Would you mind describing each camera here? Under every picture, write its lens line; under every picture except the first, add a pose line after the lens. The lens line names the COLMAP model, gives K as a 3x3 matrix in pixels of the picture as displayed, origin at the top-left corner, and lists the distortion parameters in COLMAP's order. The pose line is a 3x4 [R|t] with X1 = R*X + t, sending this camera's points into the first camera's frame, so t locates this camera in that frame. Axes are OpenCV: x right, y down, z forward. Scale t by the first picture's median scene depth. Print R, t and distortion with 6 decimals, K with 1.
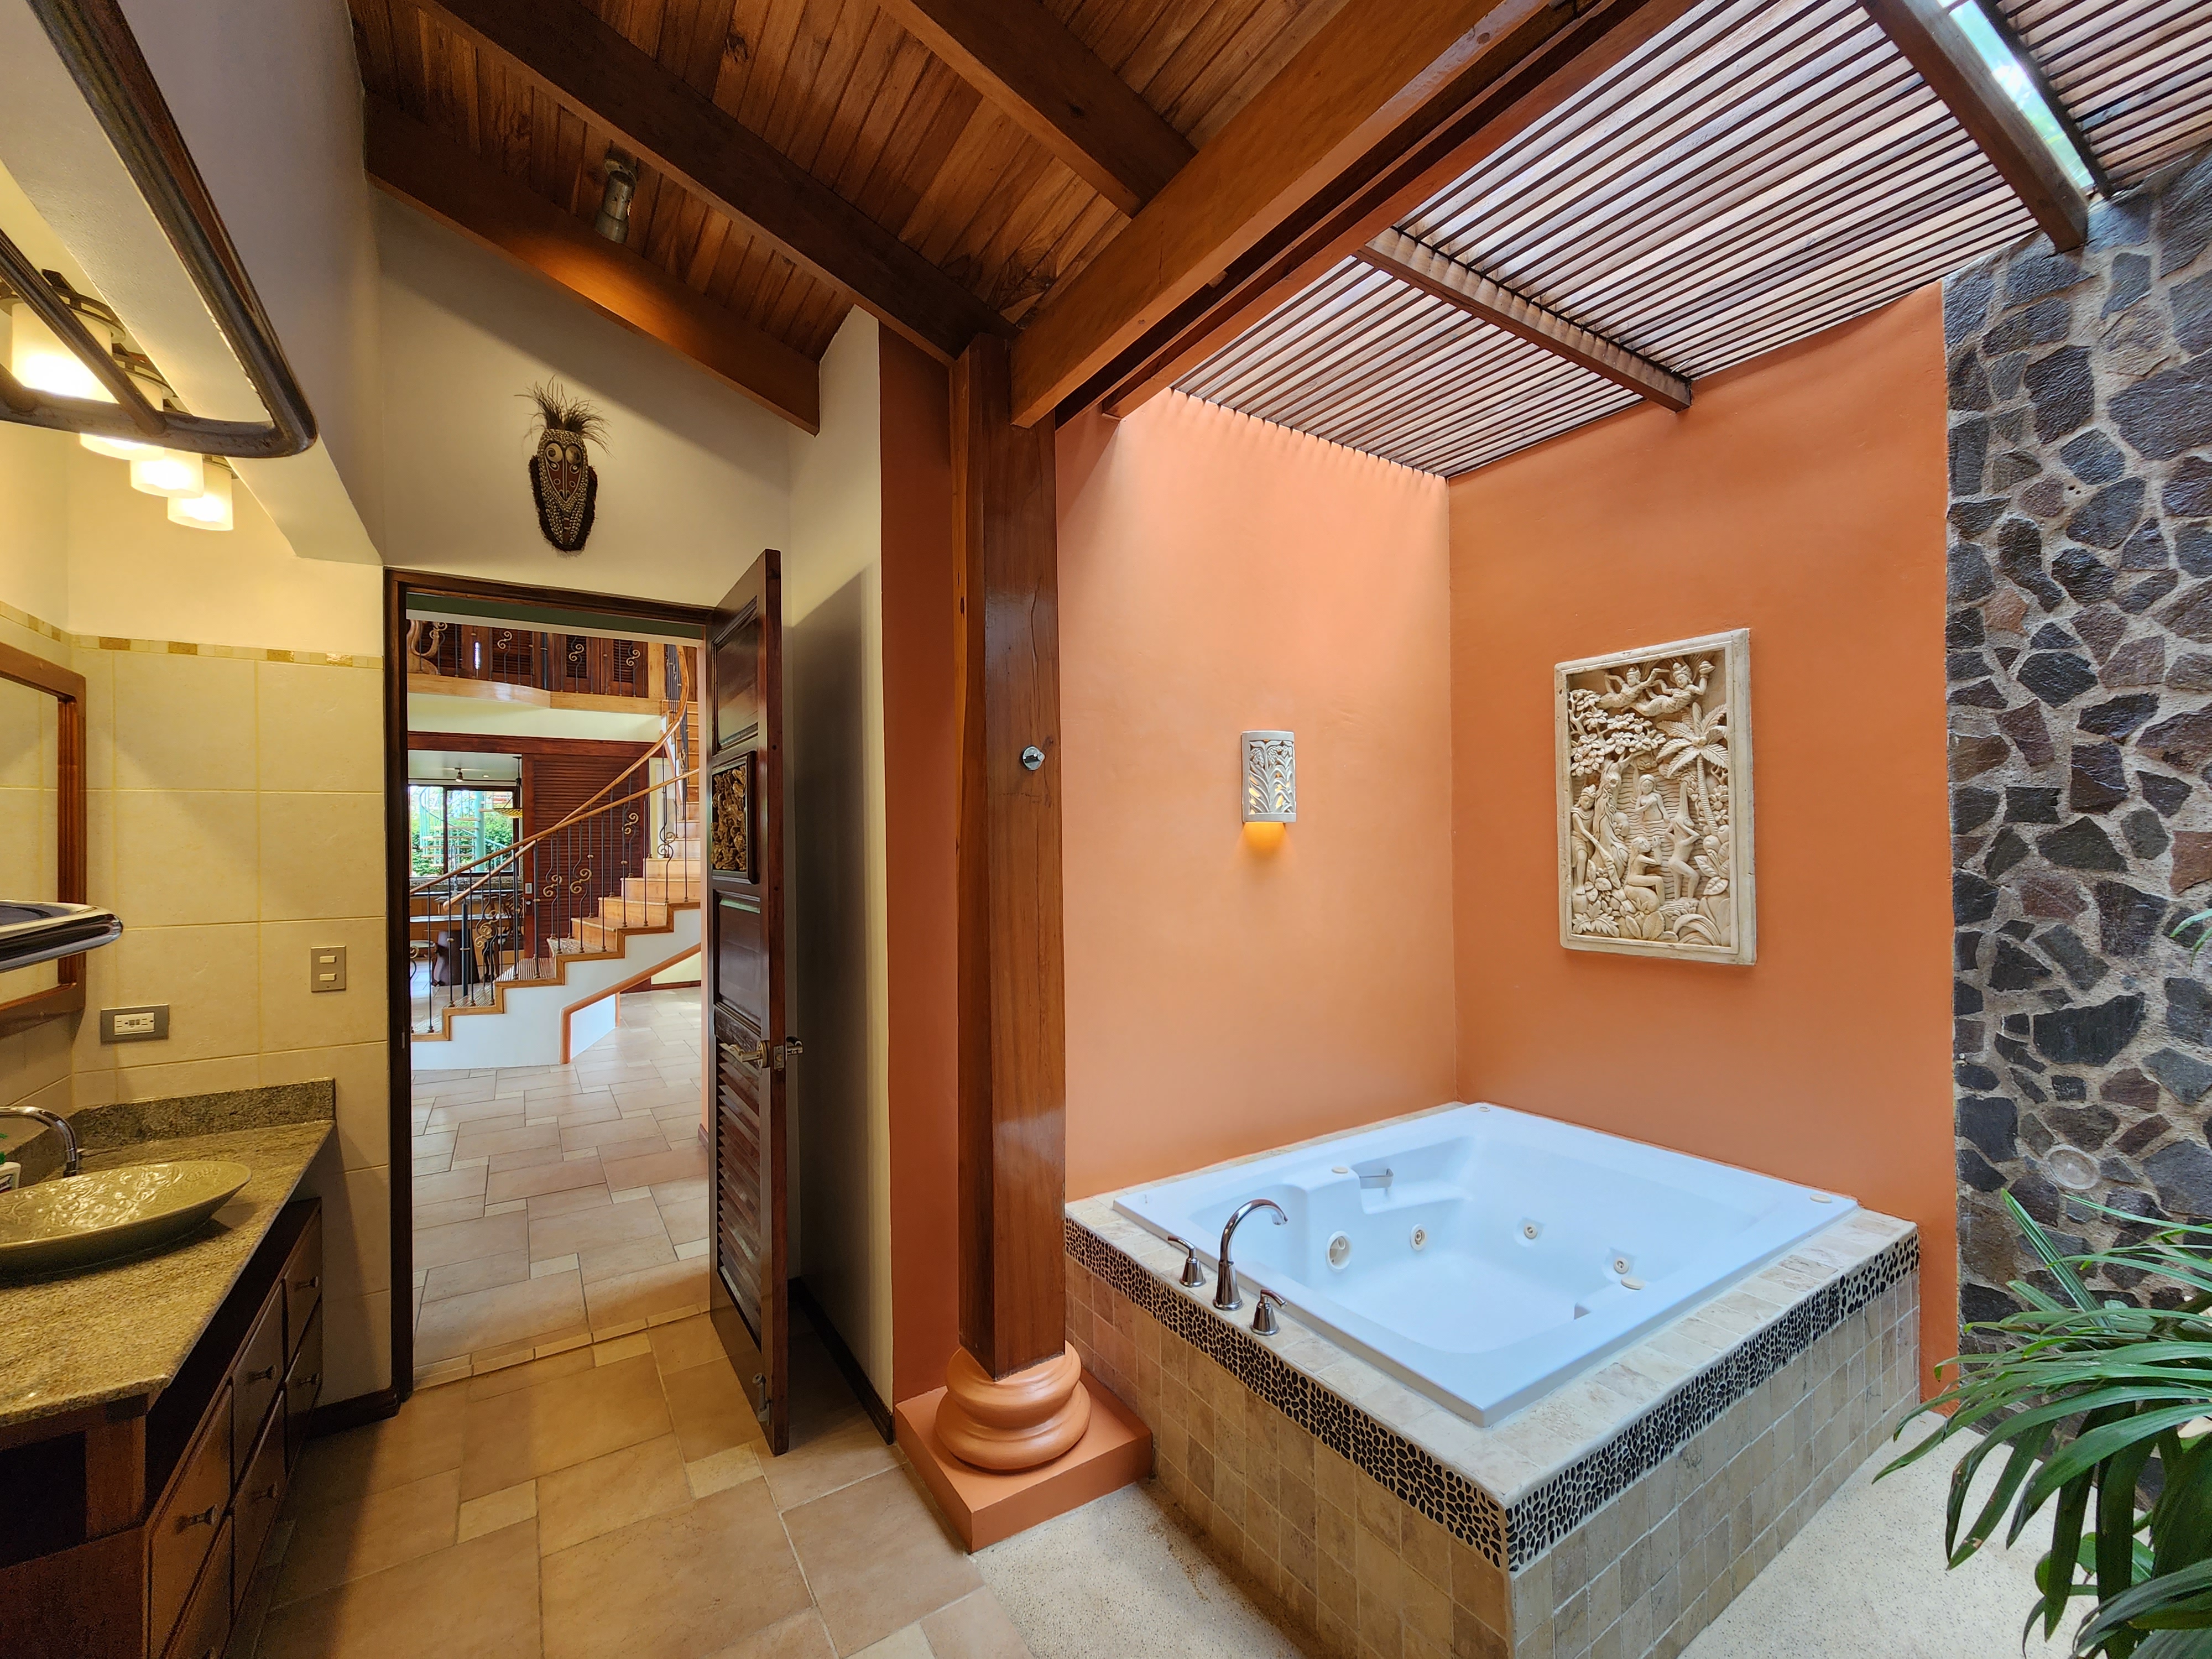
lens RADIAL K [[908.9, 0, 1108.1], [0, 908.9, 843.9], [0, 0, 1]] dist [-0.000986, -0.000310]
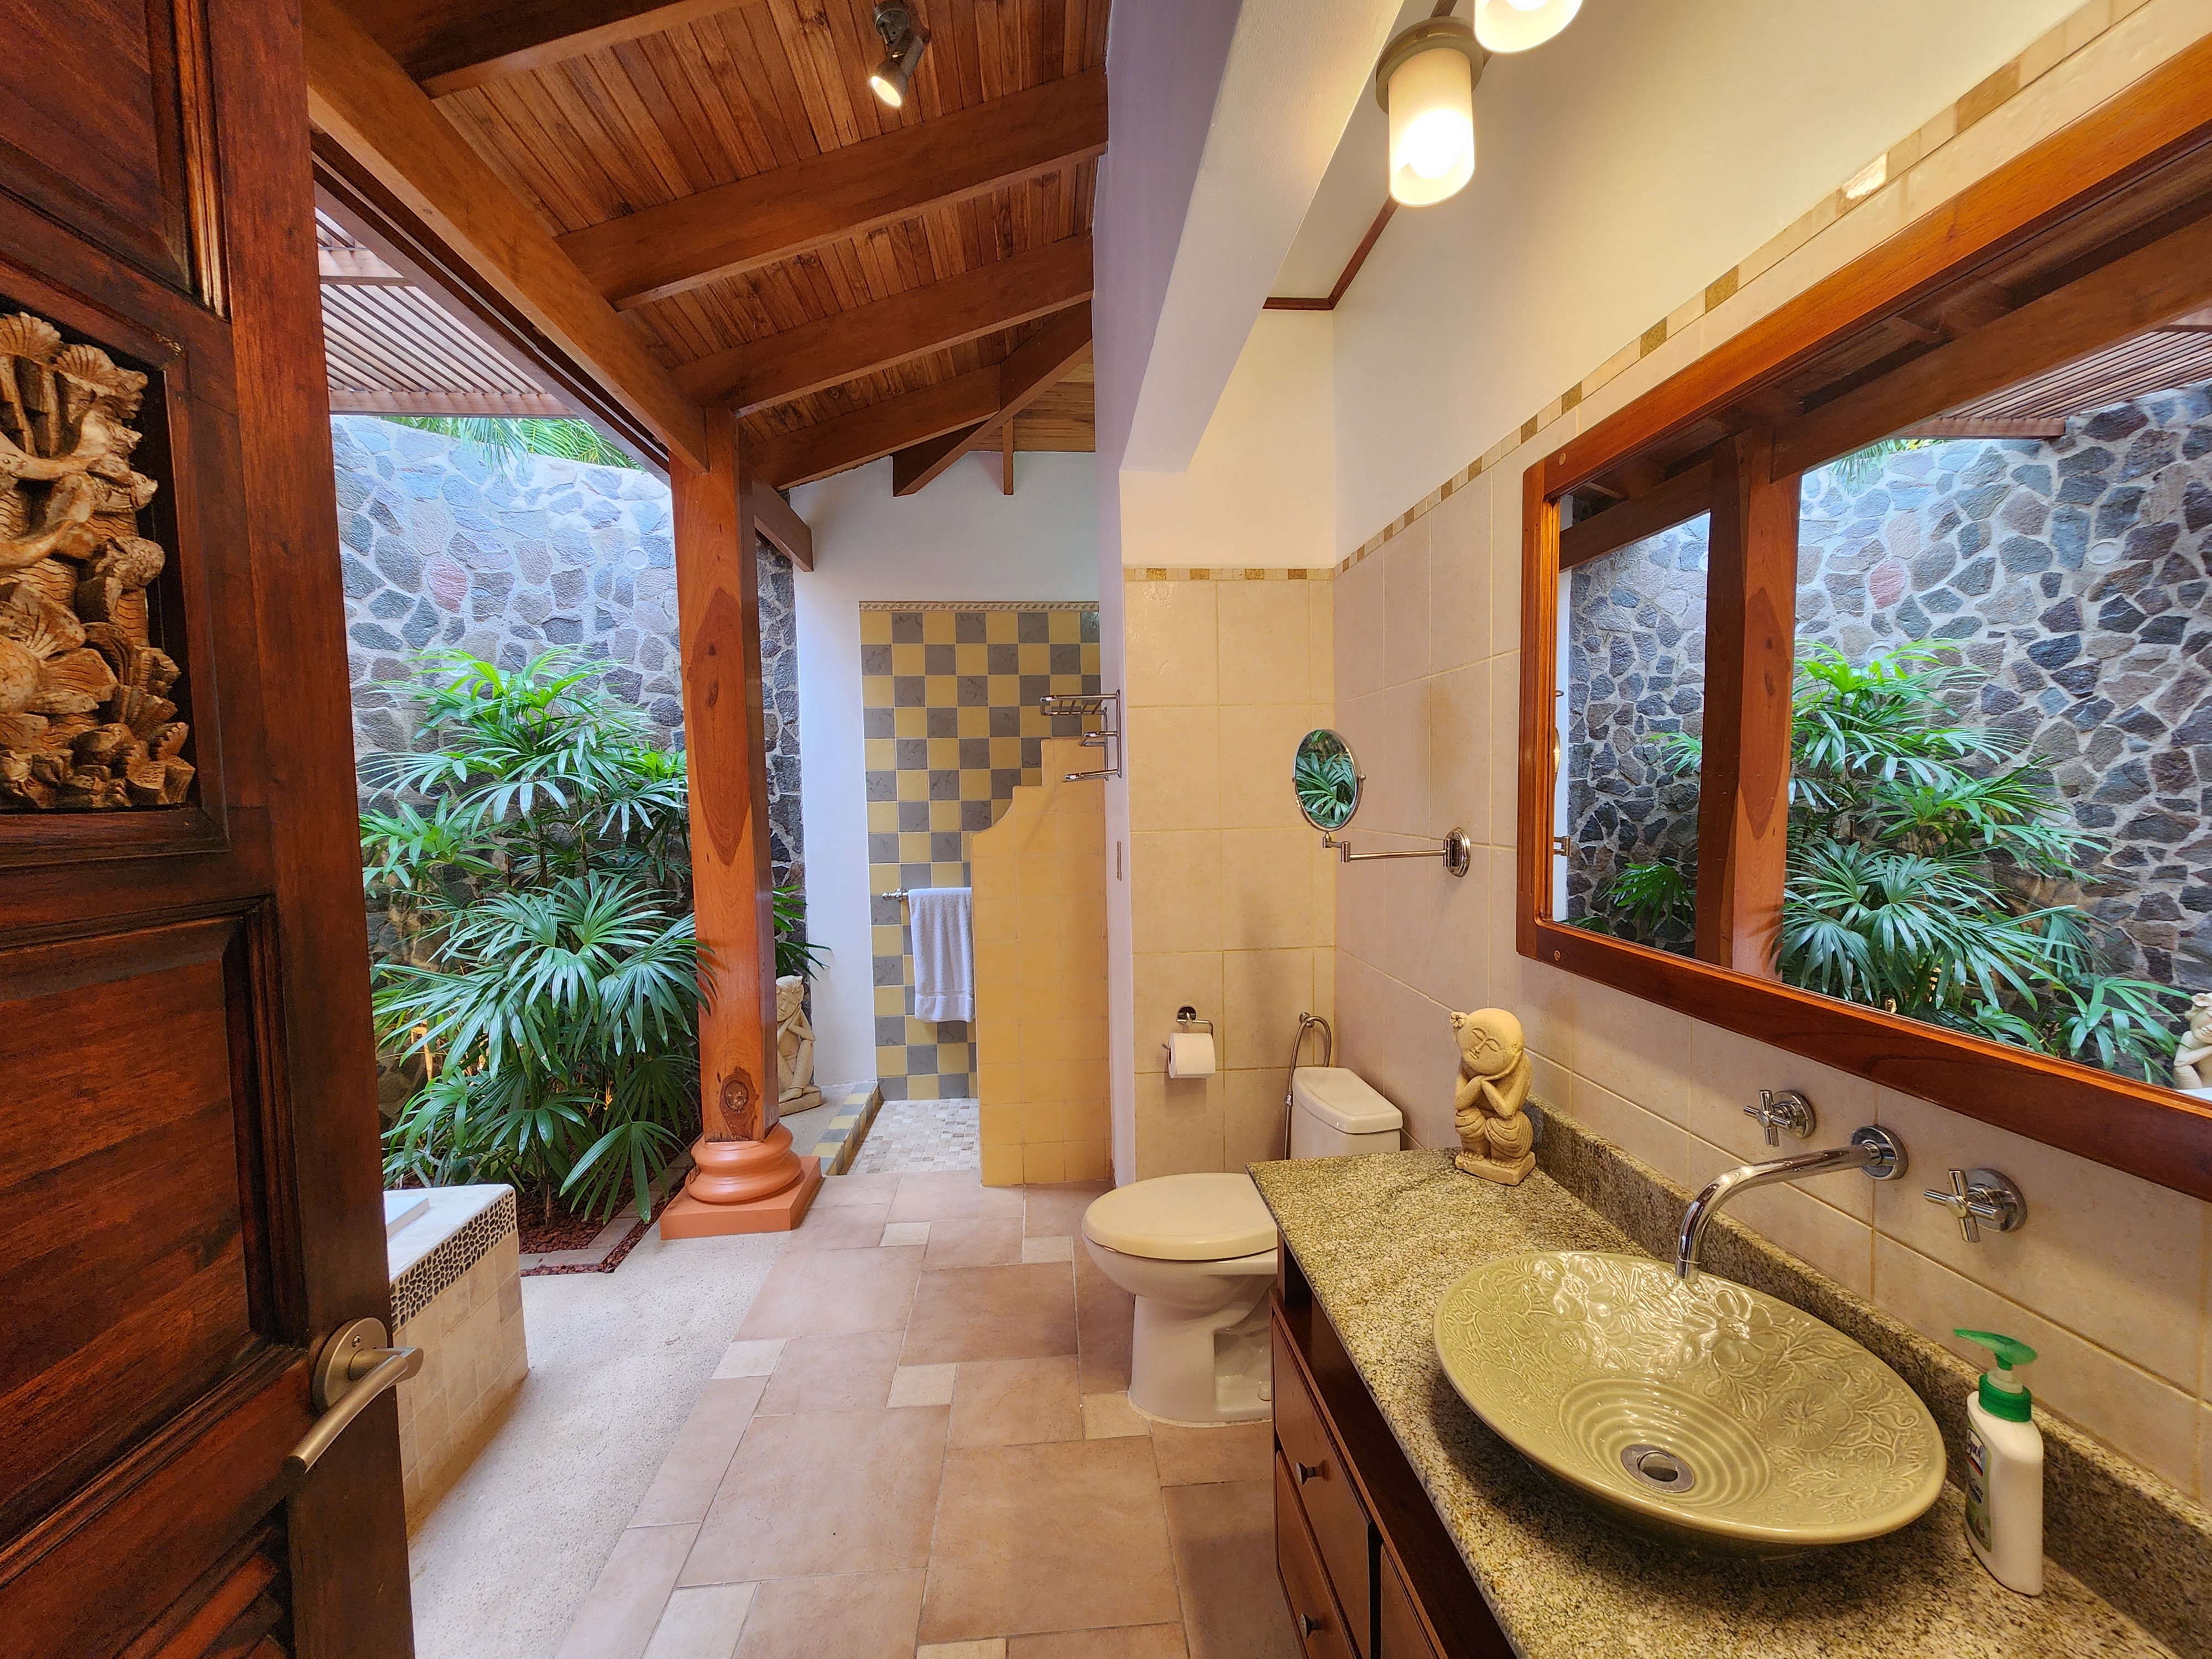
lens RADIAL K [[908.9, 0, 1110.2], [0, 908.9, 842.4], [0, 0, 1]] dist [-0.000986, -0.000310]
pose [[-0.879080, -0.002767, 0.476665, -0.811920], [0.026511, 0.998152, 0.054686, 0.034268], [-0.475936, 0.060711, -0.877382, 1.201394]]
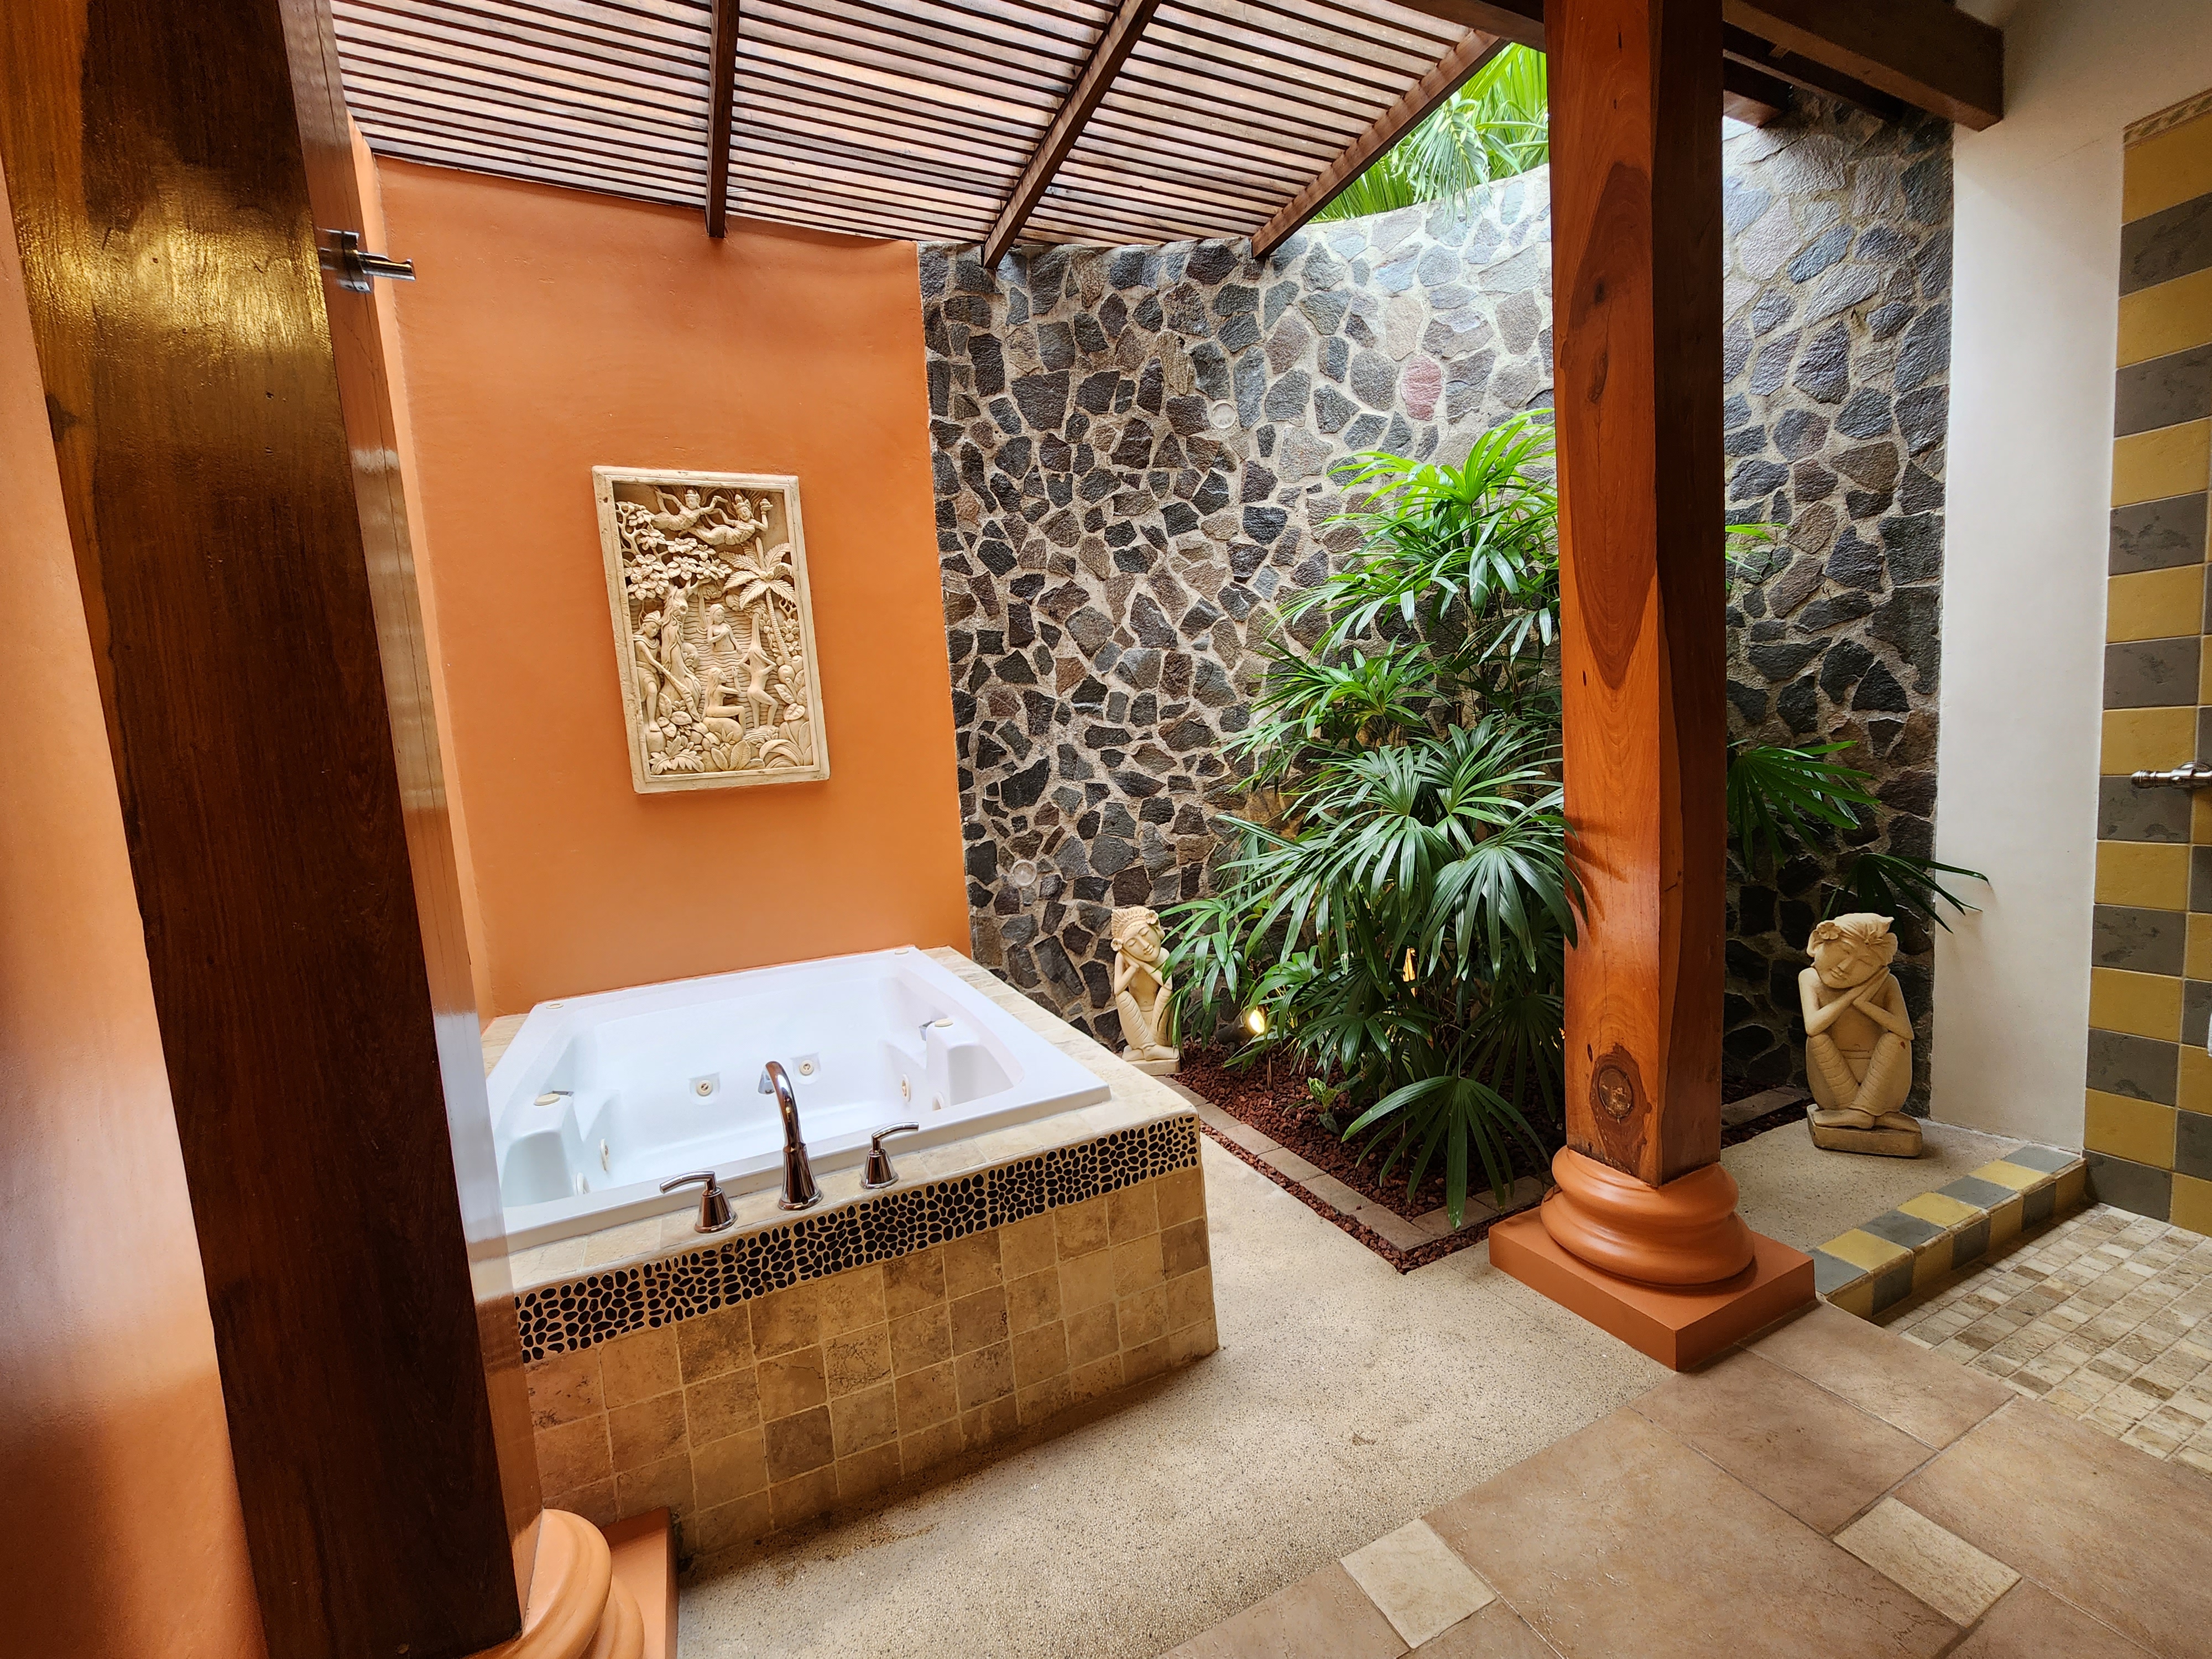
lens RADIAL K [[908.9, 0, 1122.3], [0, 908.9, 843.6], [0, 0, 1]] dist [-0.000986, -0.000310]
pose [[0.136266, -0.104732, 0.985121, -0.475514], [0.065673, 0.993164, 0.096503, 0.157500], [-0.988493, 0.051546, 0.142212, 0.580520]]
